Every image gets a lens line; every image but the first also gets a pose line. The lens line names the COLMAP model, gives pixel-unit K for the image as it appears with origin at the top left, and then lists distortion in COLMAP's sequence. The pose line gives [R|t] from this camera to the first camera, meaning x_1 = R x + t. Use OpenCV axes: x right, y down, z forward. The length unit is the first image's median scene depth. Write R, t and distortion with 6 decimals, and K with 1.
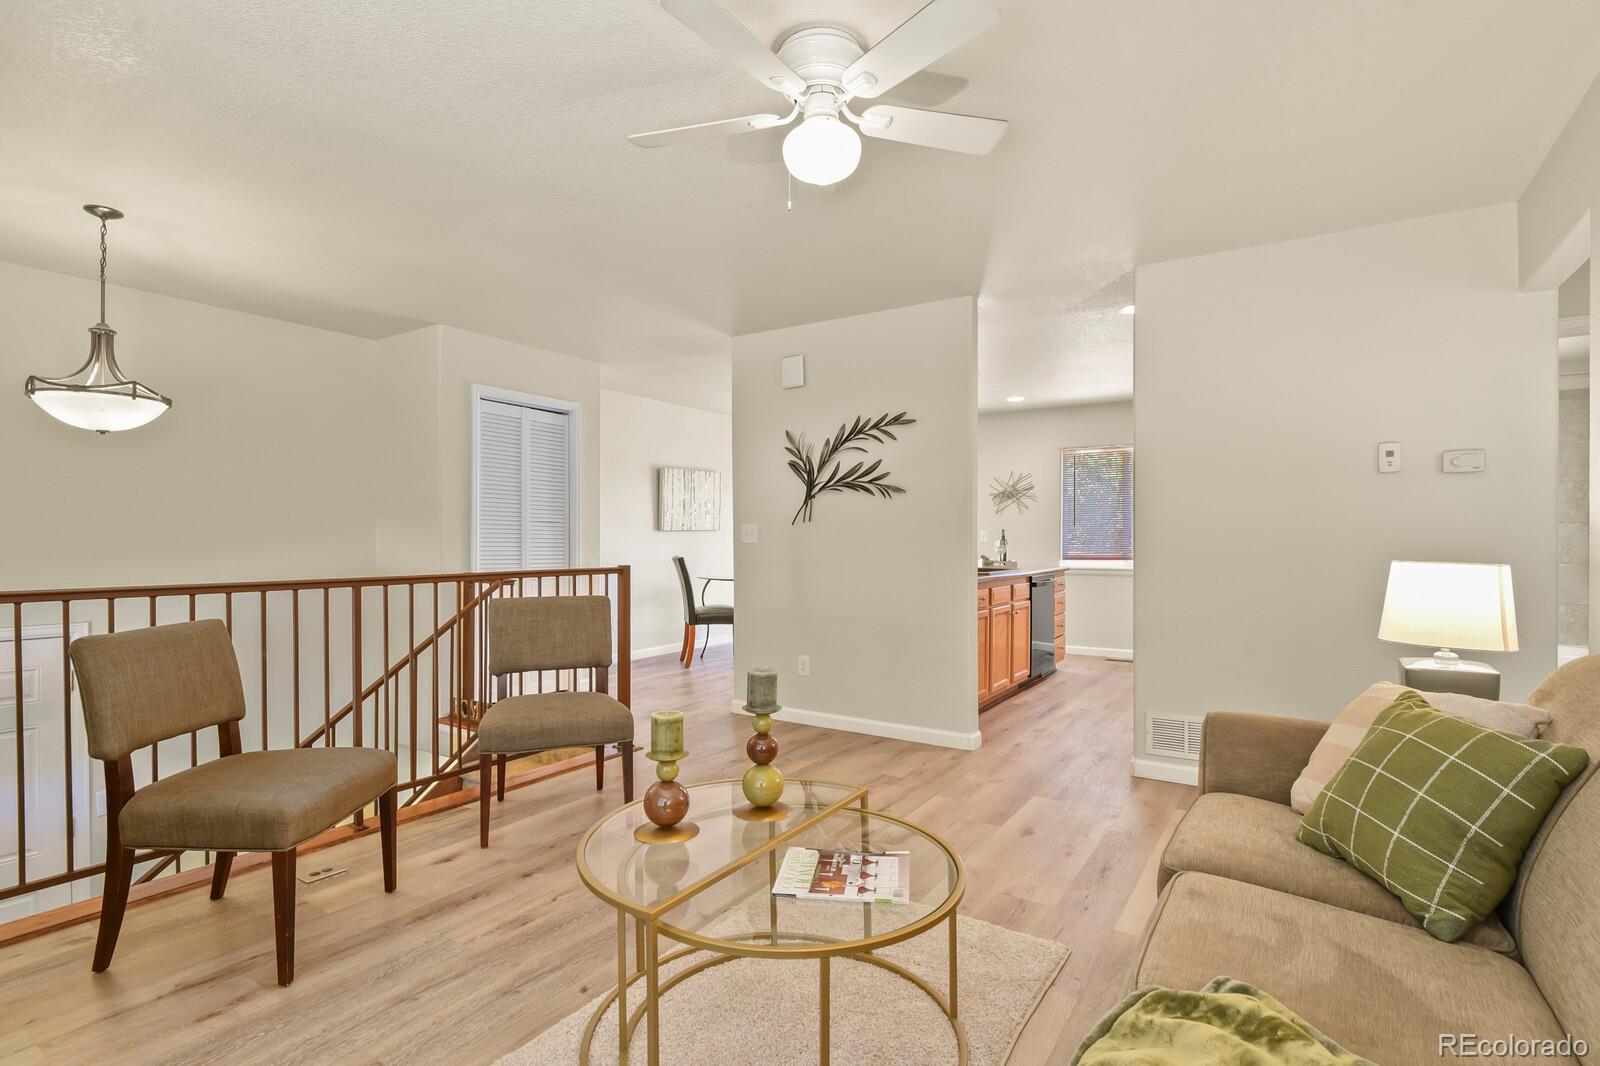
lens RADIAL K [[776.0, 0, 802.8], [0, 776.0, 539.8], [0, 0, 1]] dist [0.000322, -0.007077]
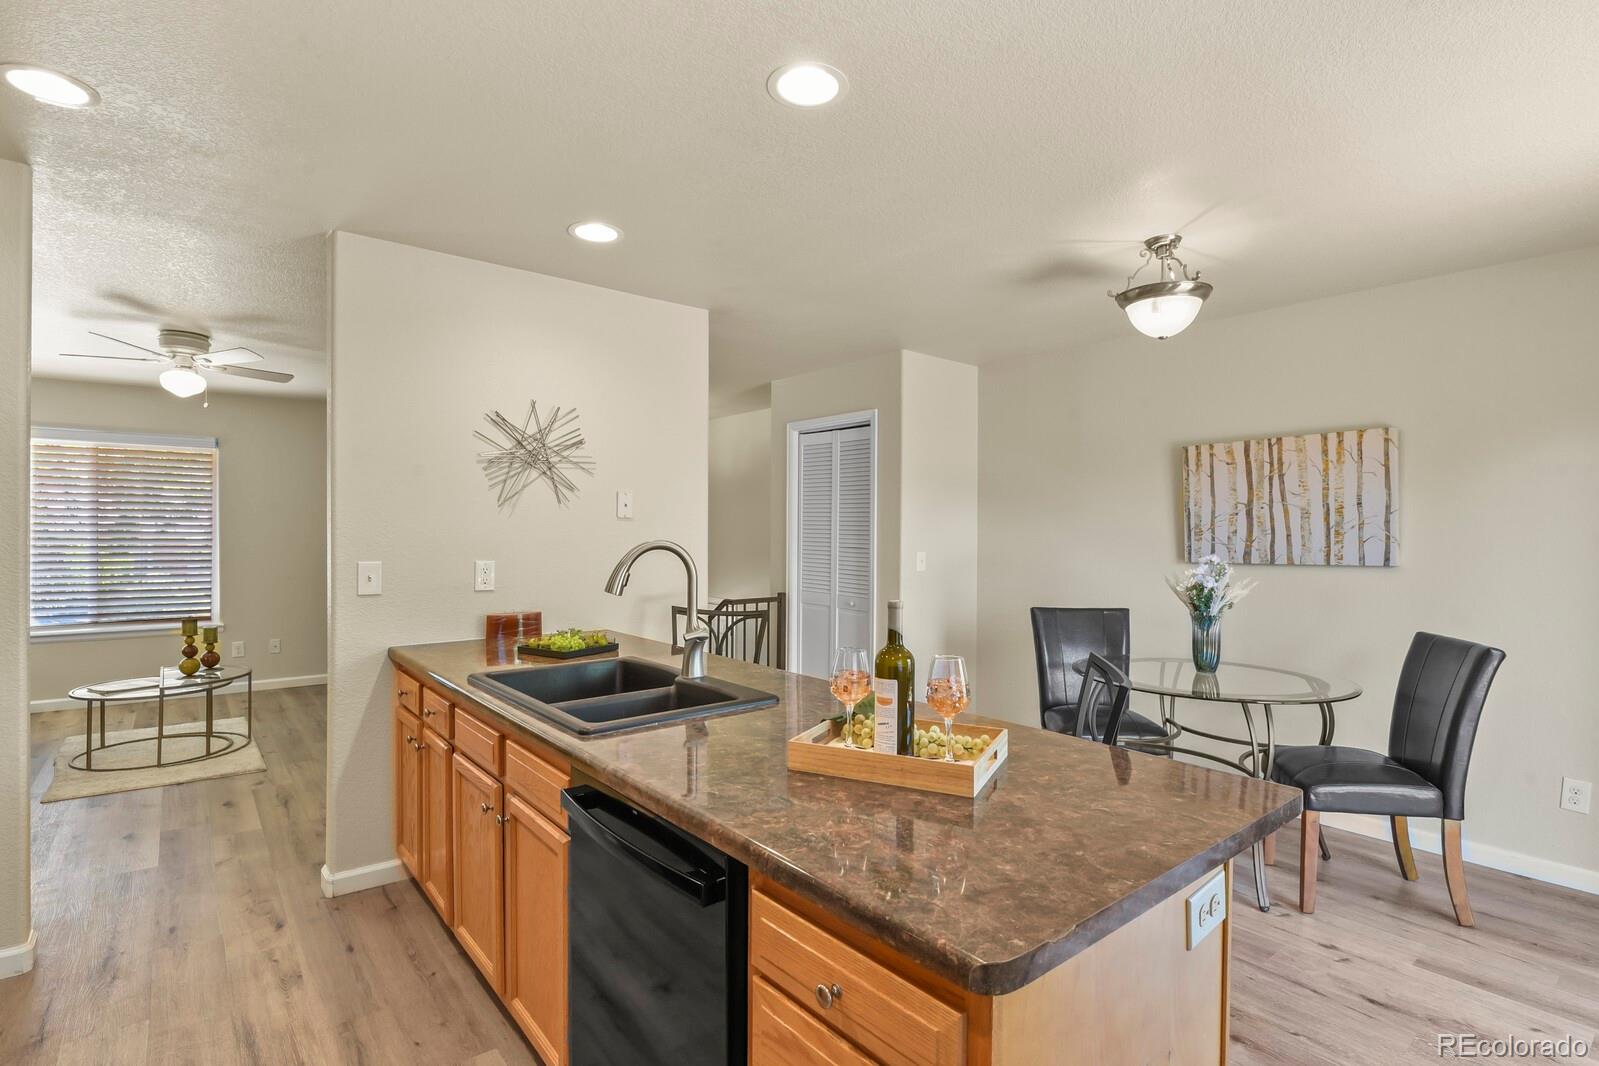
lens RADIAL K [[781.9, 0, 803.1], [0, 781.9, 538.2], [0, 0, 1]] dist [-0.018771, 0.000617]
pose [[-0.310787, 0.002098, -0.950477, 0.827596], [-0.010689, 0.999927, 0.005702, -0.057545], [0.950419, 0.011932, -0.310742, 1.798708]]
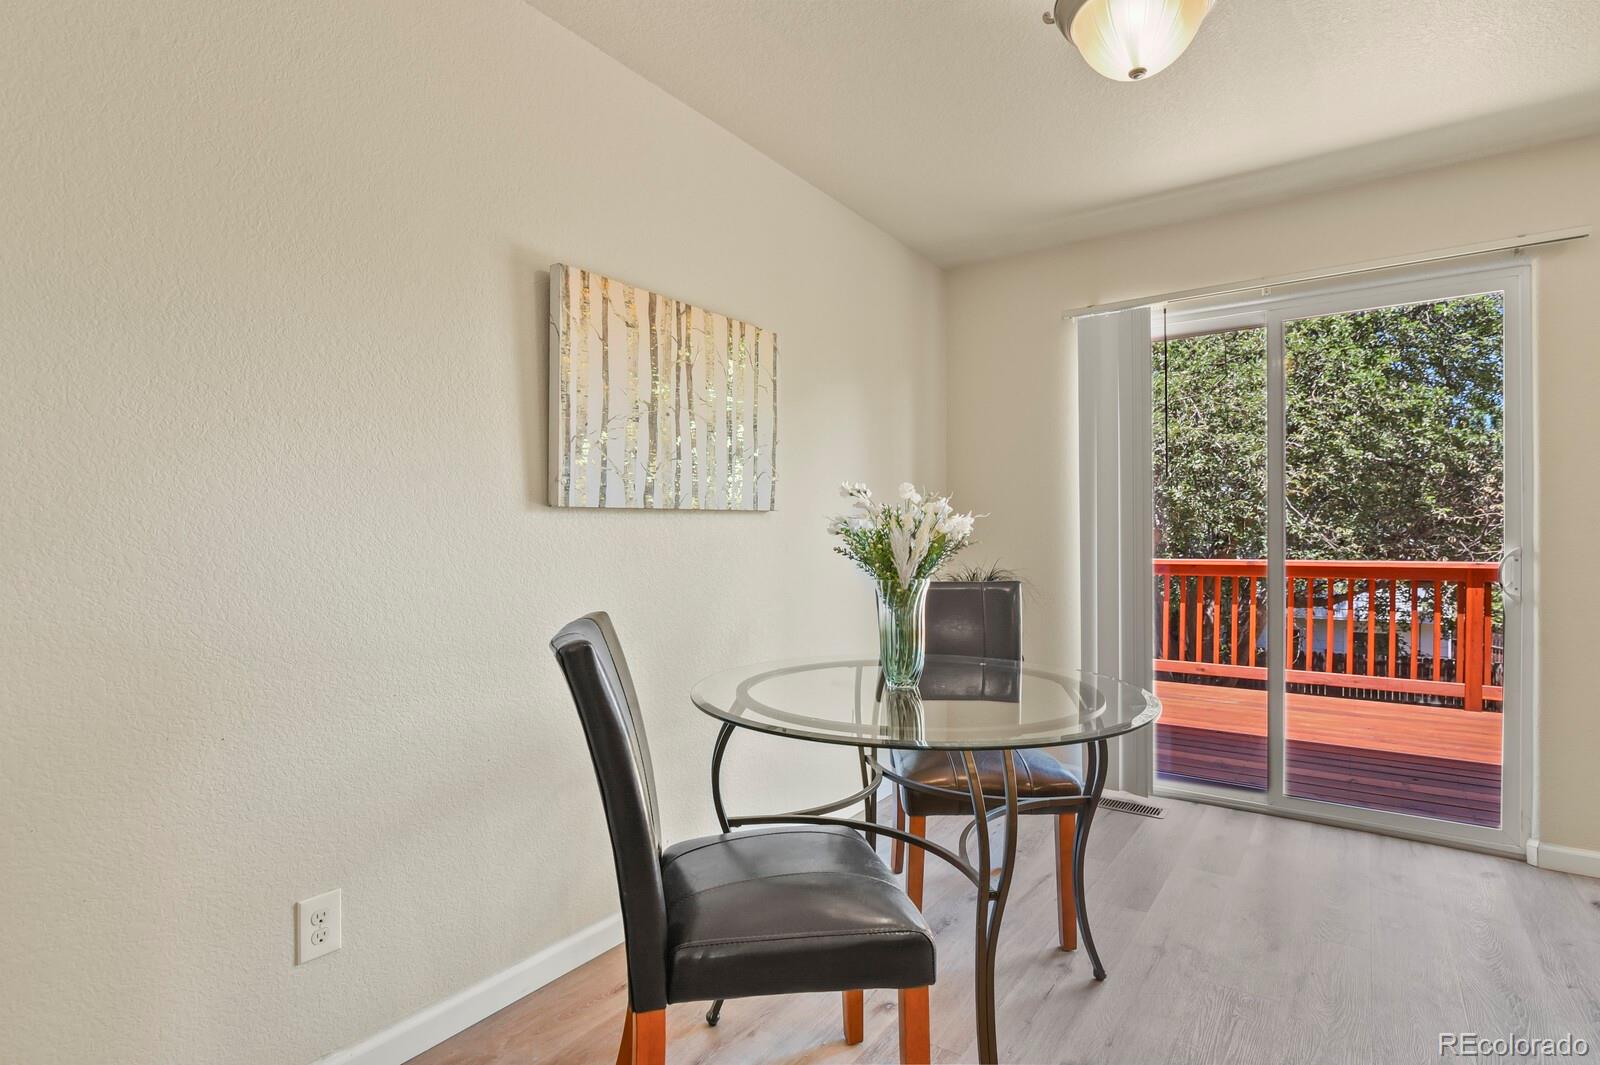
lens RADIAL K [[776.0, 0, 802.8], [0, 776.0, 539.3], [0, 0, 1]] dist [0.000322, -0.007077]
pose [[0.998060, -0.004338, -0.062108, -0.162415], [0.004342, 0.999991, -0.000074, -0.001503], [0.062108, -0.000196, 0.998069, 1.464632]]
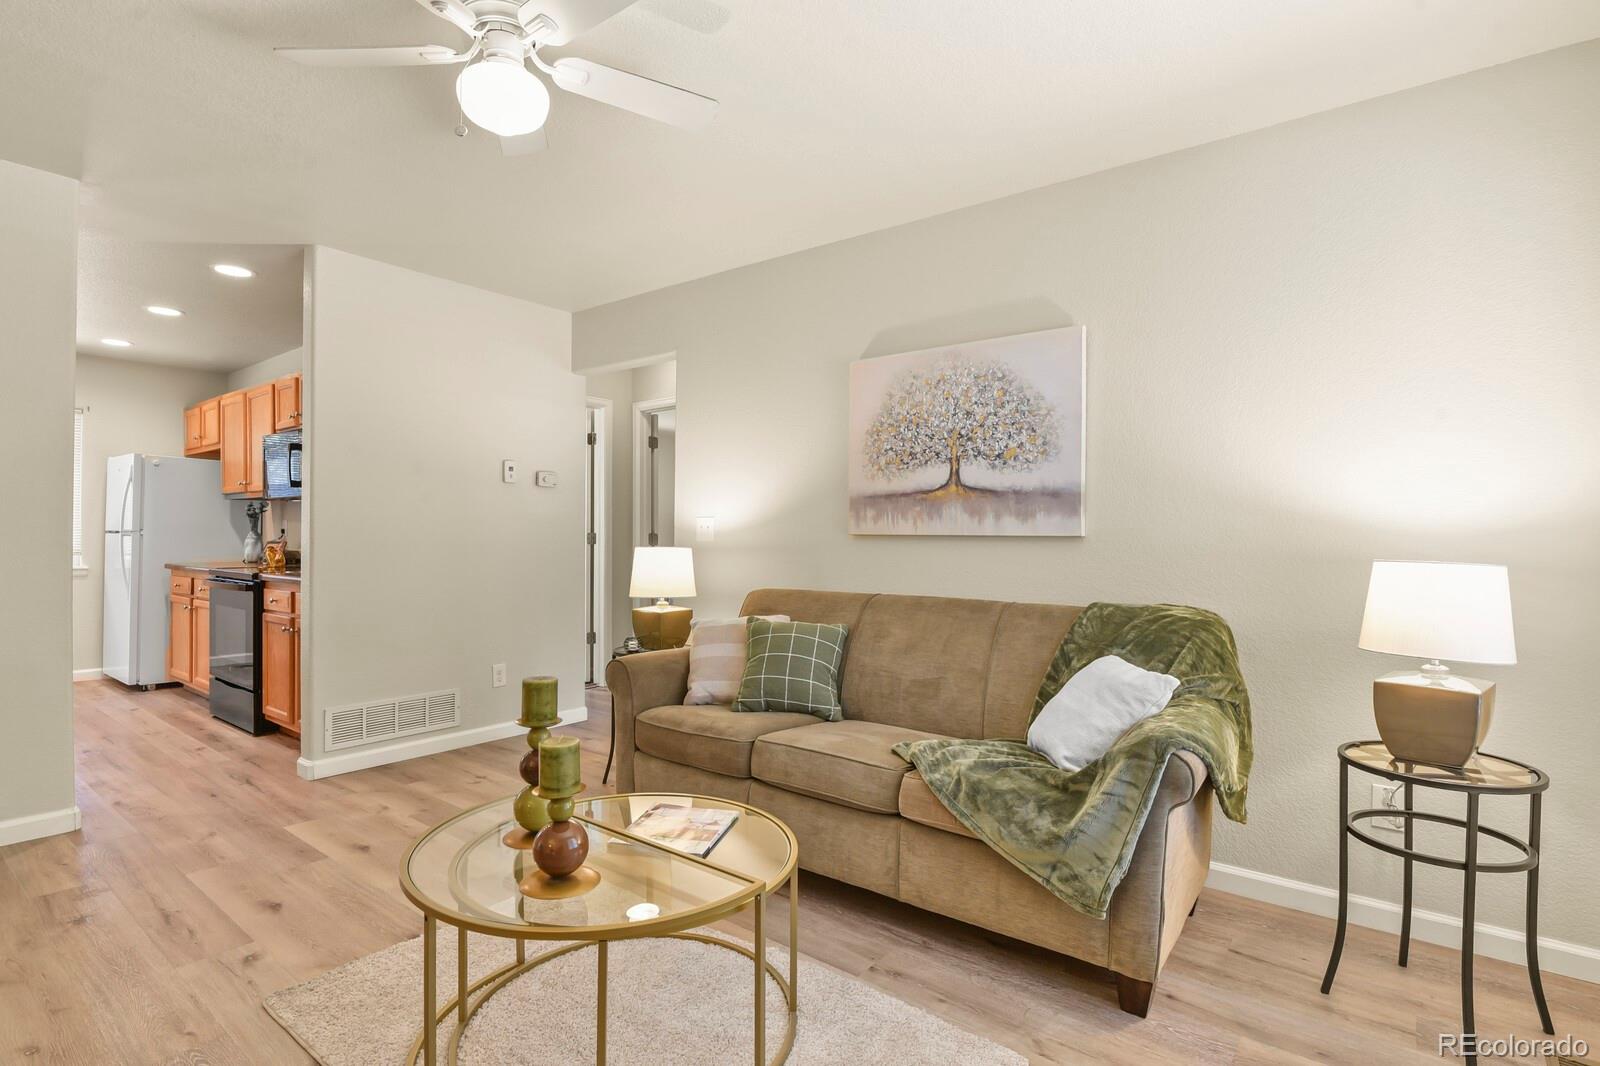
lens RADIAL K [[782.4, 0, 803.6], [0, 782.4, 538.2], [0, 0, 1]] dist [-0.018771, 0.000617]
pose [[0.084021, -0.003169, 0.996459, -0.463345], [-0.005029, 0.999981, 0.003604, 0.002117], [-0.996451, -0.005314, 0.084004, 0.318528]]
